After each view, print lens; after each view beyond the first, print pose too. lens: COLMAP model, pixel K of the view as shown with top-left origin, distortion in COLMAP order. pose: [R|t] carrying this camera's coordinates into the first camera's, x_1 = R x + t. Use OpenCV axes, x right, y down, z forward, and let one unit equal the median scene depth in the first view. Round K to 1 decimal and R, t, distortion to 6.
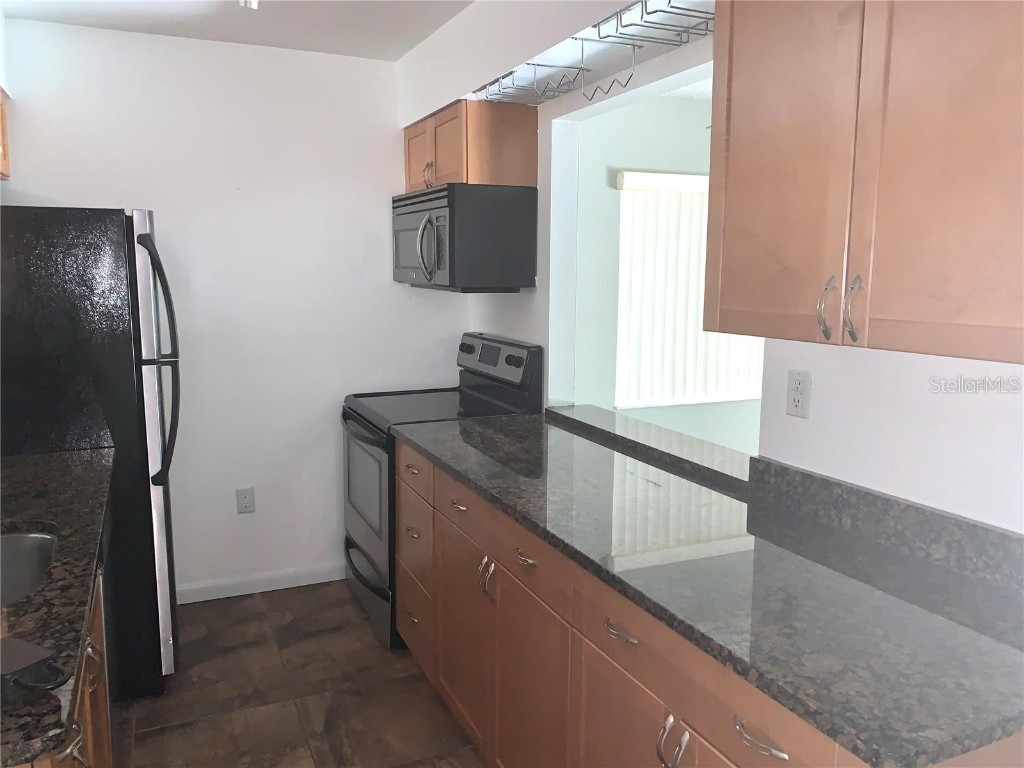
lens RADIAL K [[796.2, 0, 512.0], [0, 796.2, 384.0], [0, 0, 1]] dist [0.000255, -0.000460]
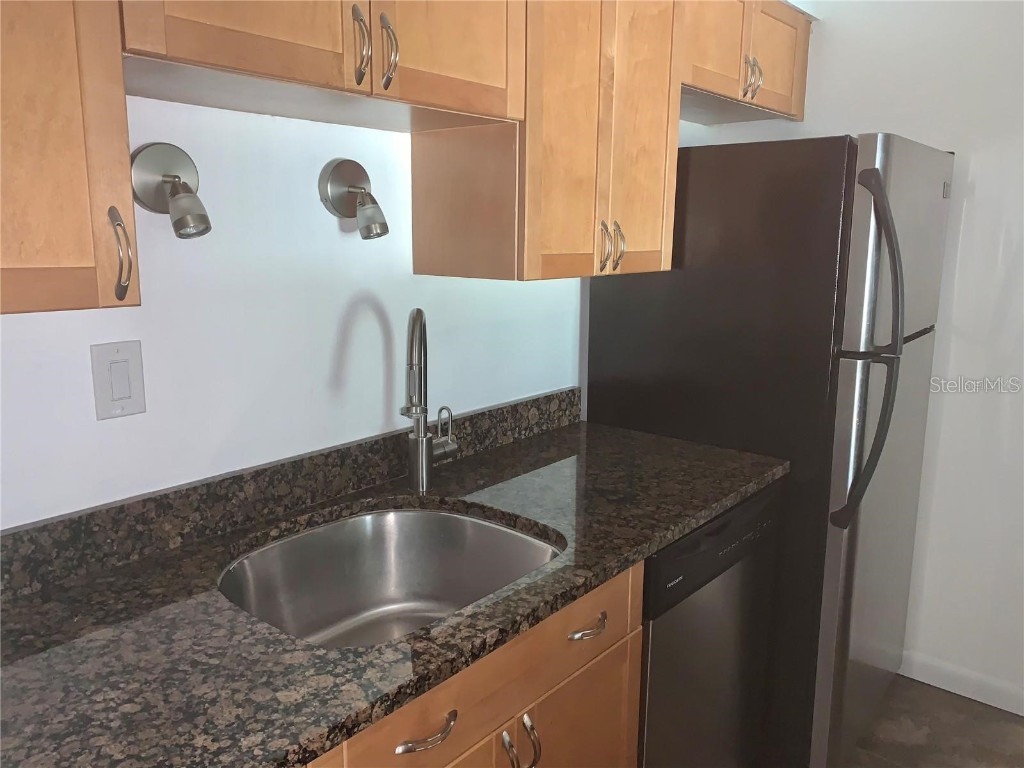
lens RADIAL K [[796.2, 0, 512.0], [0, 796.2, 384.0], [0, 0, 1]] dist [0.000255, -0.000460]
pose [[0.437796, 0.164383, -0.883919, 0.037403], [-0.133543, 0.984127, 0.116876, -0.043308], [0.889101, 0.066873, 0.452799, 0.410493]]
